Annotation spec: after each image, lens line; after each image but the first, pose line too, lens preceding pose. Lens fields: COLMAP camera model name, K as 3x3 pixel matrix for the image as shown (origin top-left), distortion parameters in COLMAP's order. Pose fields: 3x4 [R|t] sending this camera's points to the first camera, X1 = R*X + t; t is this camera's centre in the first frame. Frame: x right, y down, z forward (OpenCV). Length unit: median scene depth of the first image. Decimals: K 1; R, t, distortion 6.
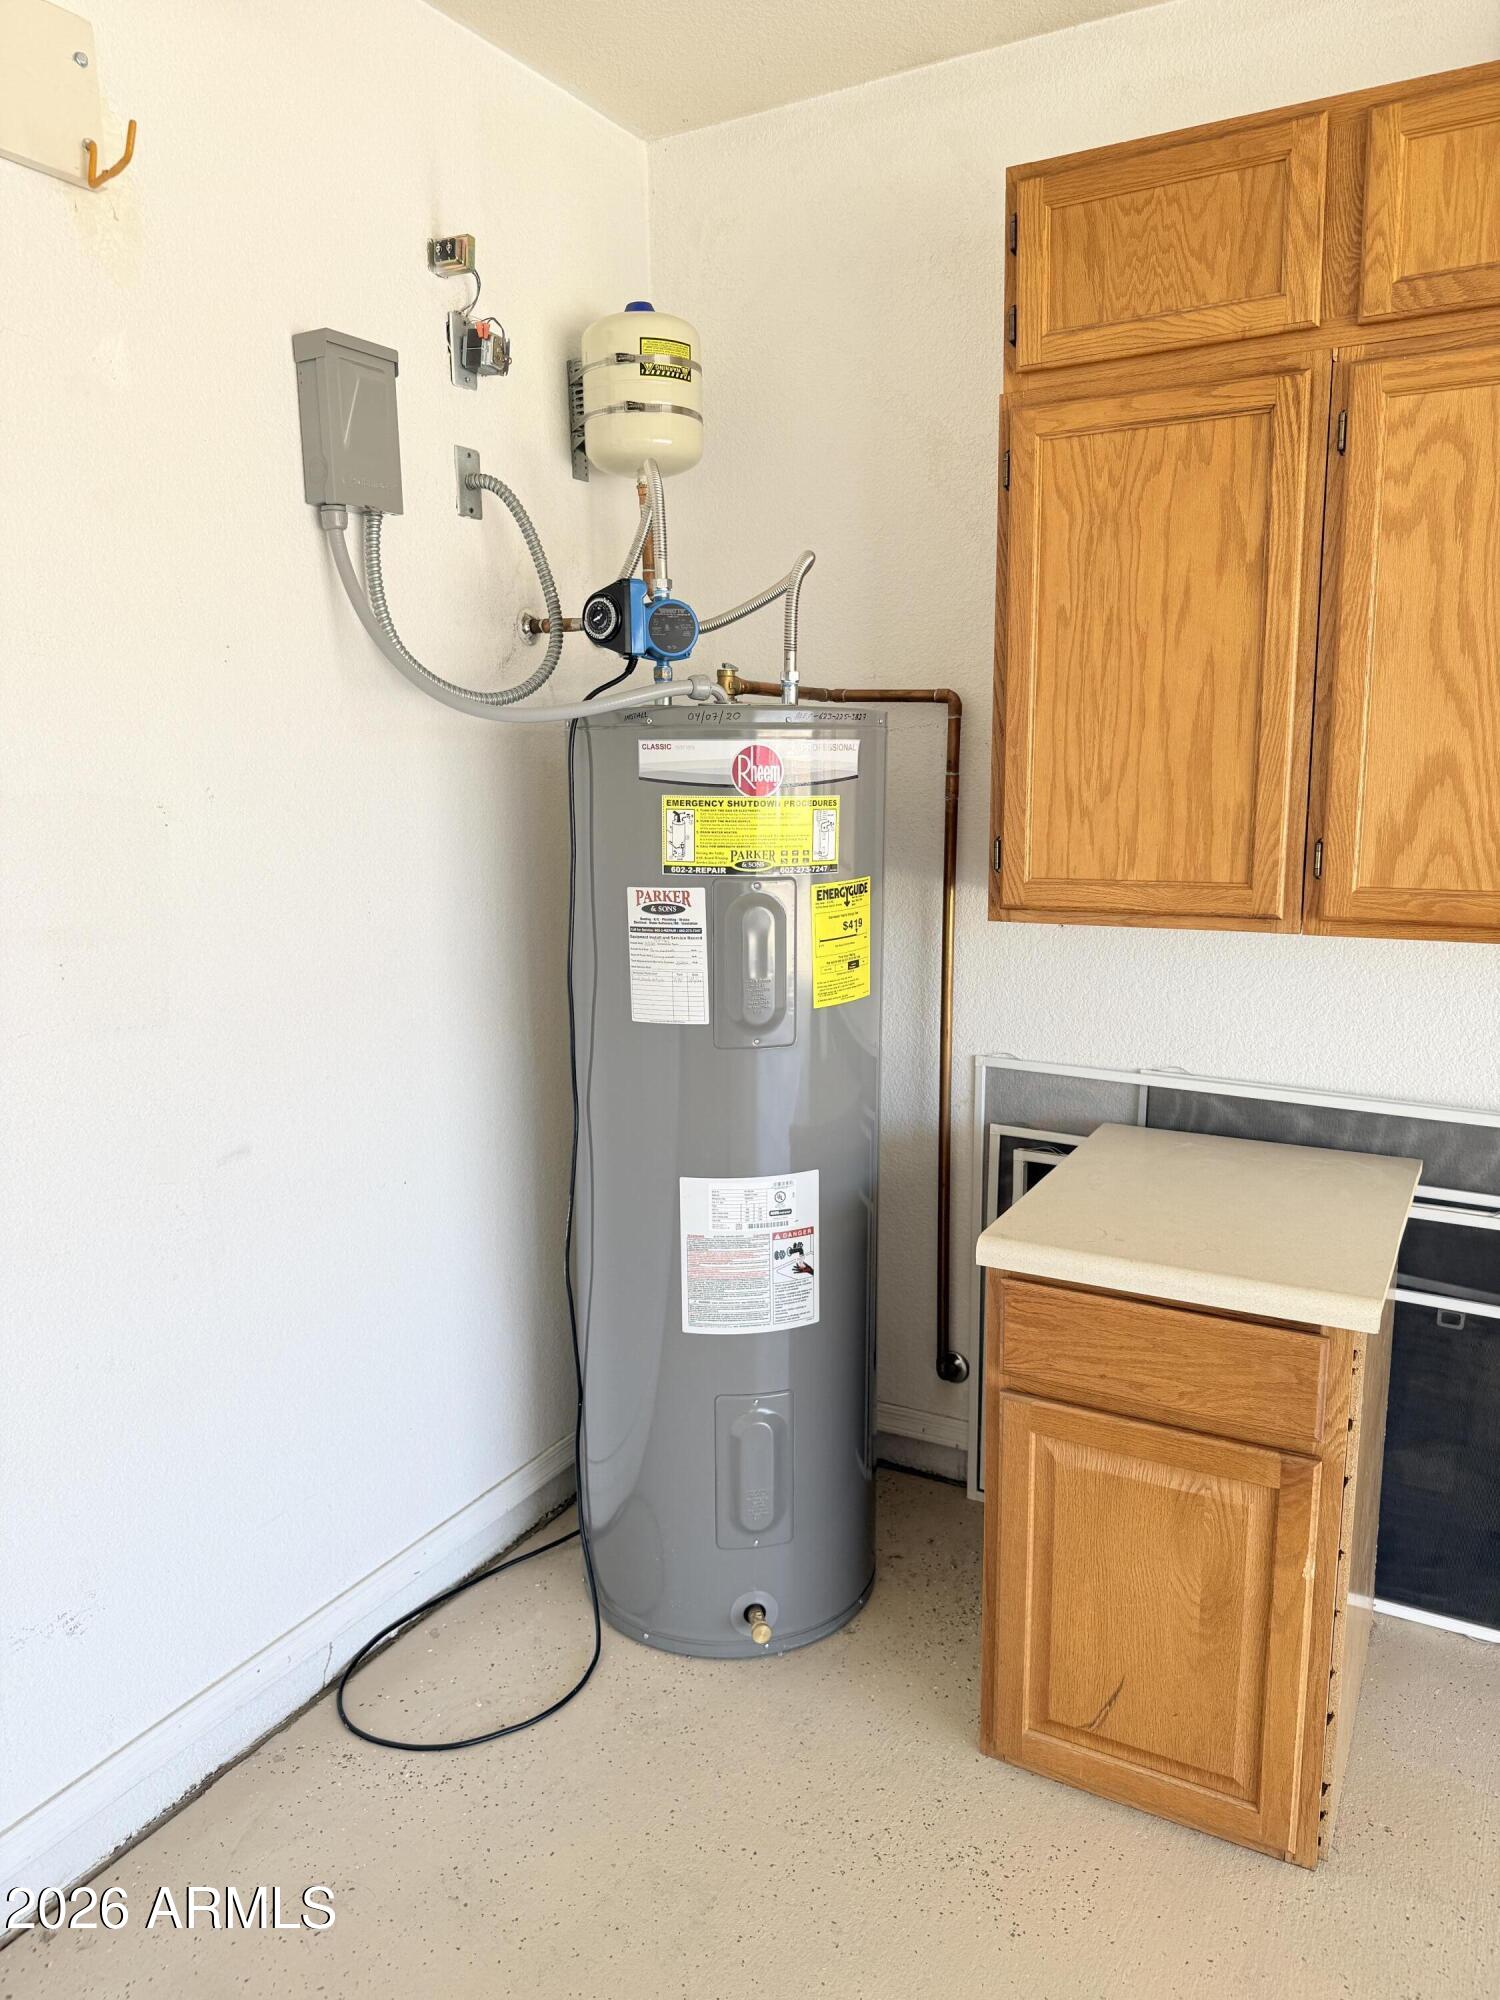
lens RADIAL K [[1403.7, 0, 750.1], [0, 1403.7, 1001.2], [0, 0, 1]] dist [0.069770, -0.080989]
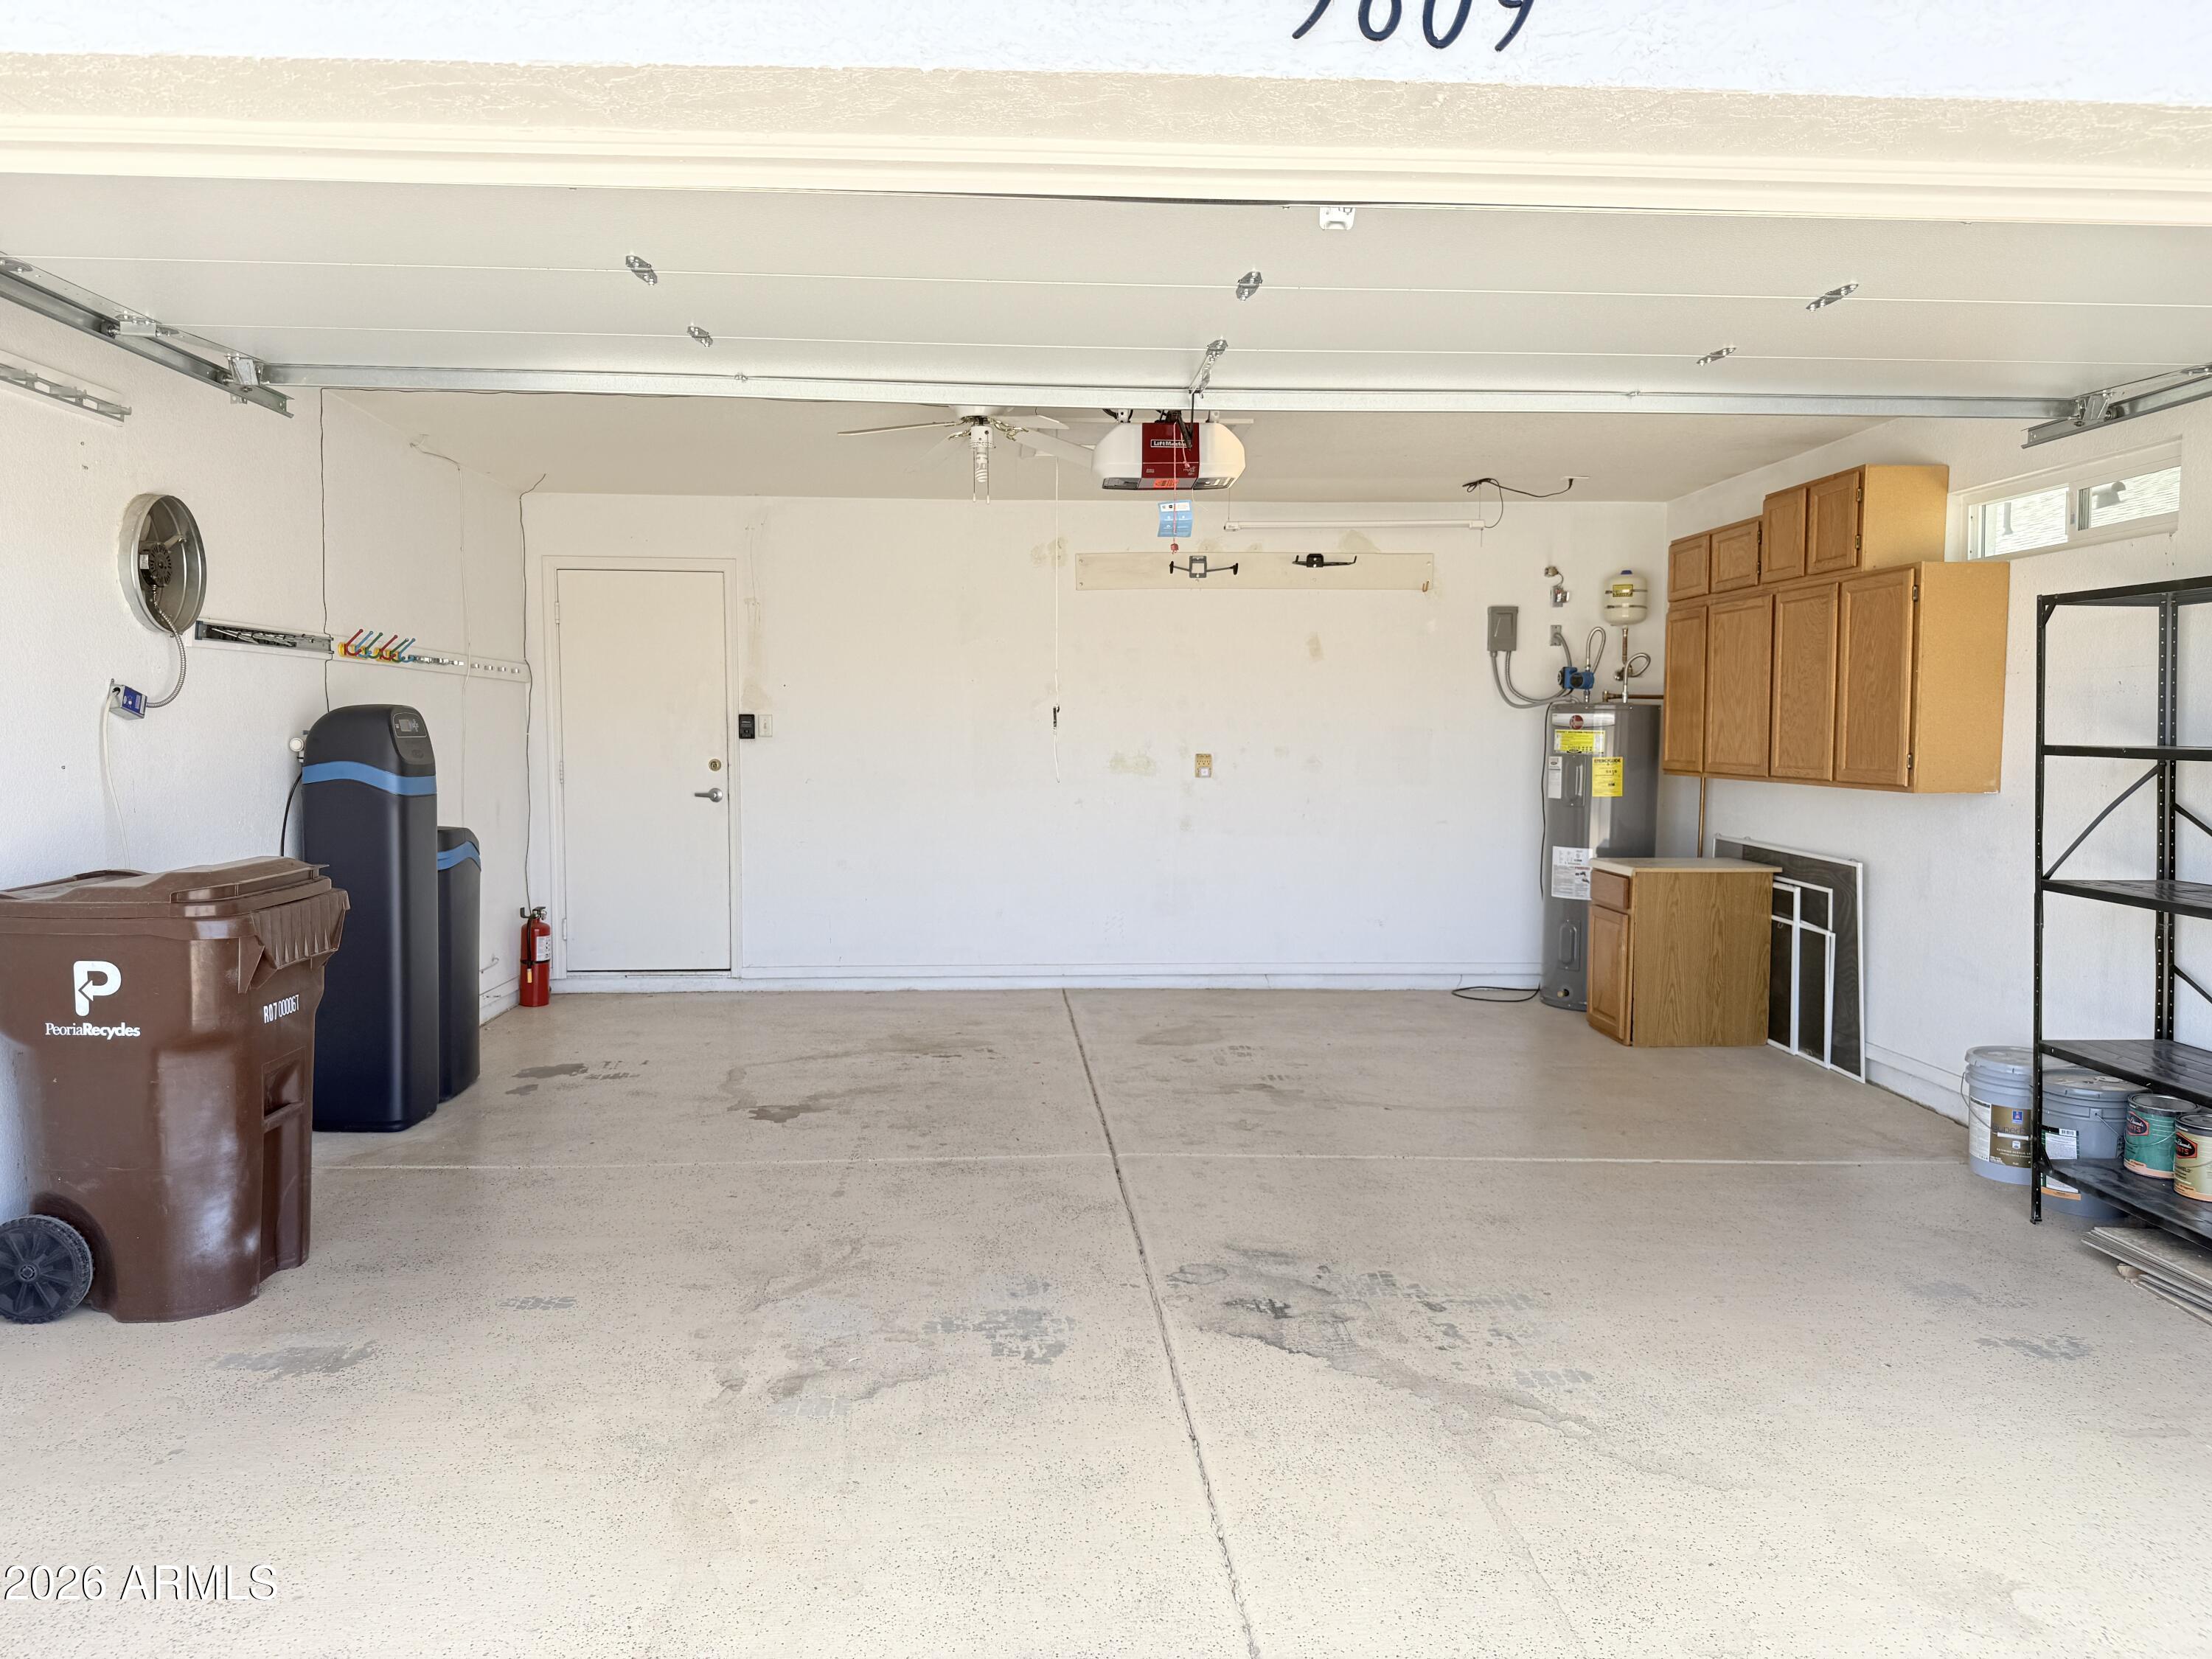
lens RADIAL K [[1552.5, 0, 1104.0], [0, 1552.5, 822.6], [0, 0, 1]] dist [0.069770, -0.080989]
pose [[0.541054, 0.065666, -0.838420, 2.374770], [-0.161027, 0.986590, -0.026644, 0.329953], [0.825428, 0.149424, 0.544373, -1.804562]]
